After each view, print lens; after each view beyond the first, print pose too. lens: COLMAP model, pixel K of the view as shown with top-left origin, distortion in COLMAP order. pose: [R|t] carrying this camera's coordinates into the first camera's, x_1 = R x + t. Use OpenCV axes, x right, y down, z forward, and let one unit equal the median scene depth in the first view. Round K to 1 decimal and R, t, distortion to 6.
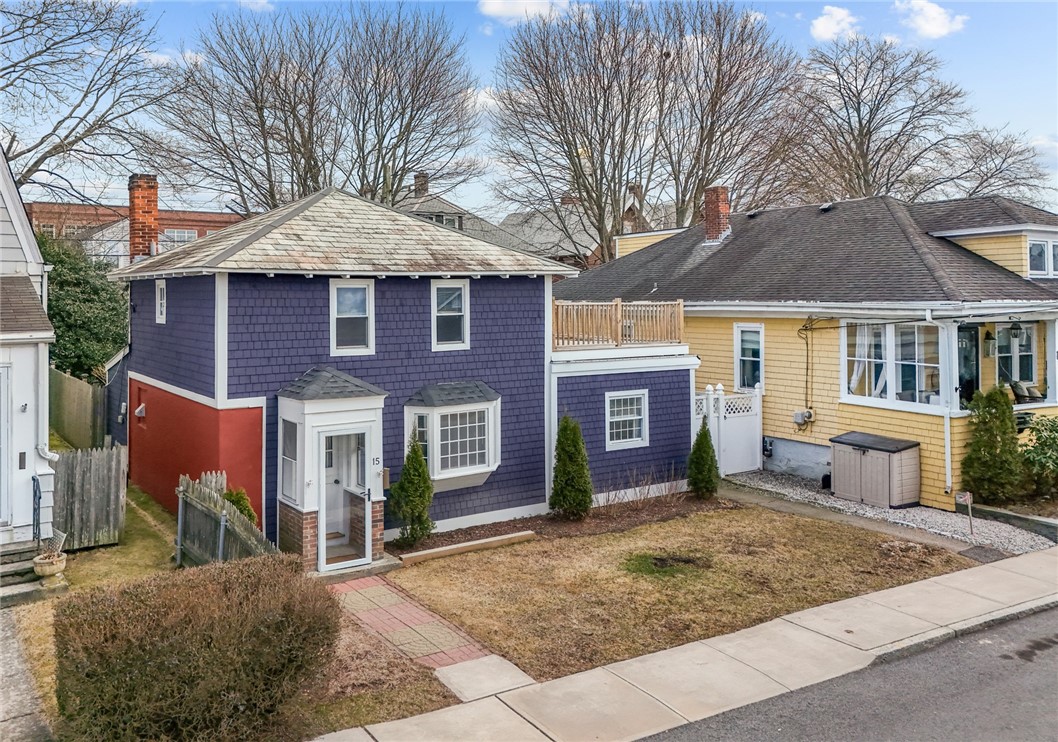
lens RADIAL K [[884.6, 0, 482.3], [0, 884.6, 285.8], [0, 0, 1]] dist [0.070540, -0.047380]
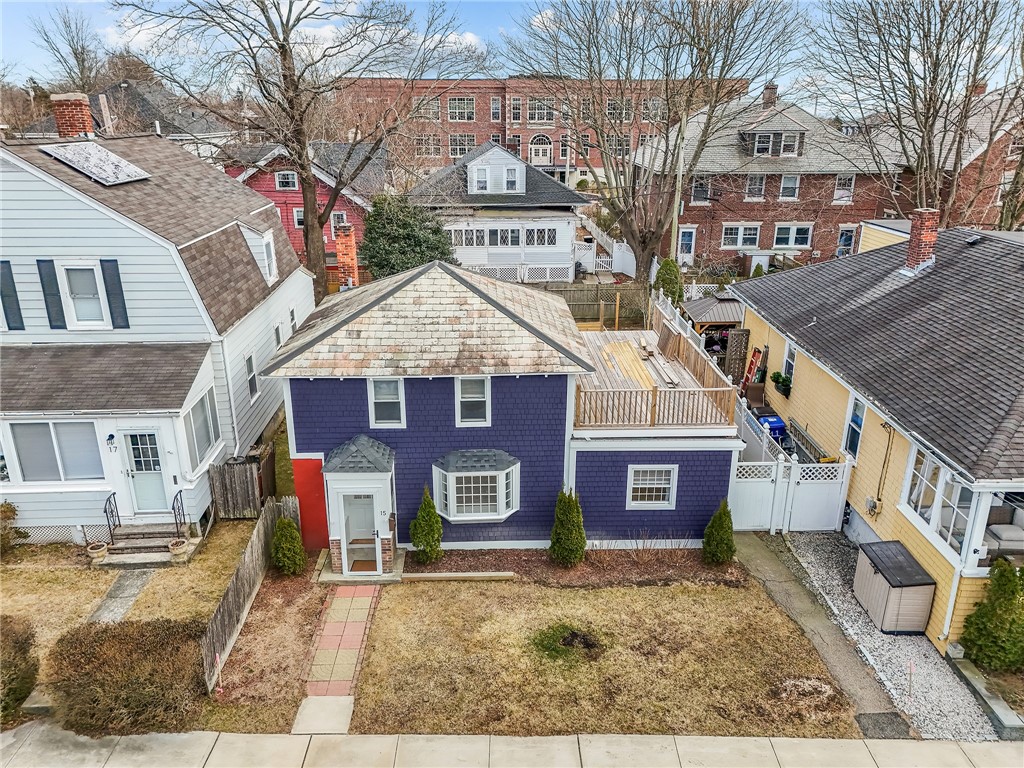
lens RADIAL K [[758.4, 0, 512.0], [0, 758.4, 382.7], [0, 0, 1]] dist [0.068124, -0.050799]
pose [[0.853648, 0.183897, -0.487305, 0.504761], [-0.002126, 0.936819, 0.349808, -0.349431], [0.520845, -0.297577, 0.800105, 0.168852]]
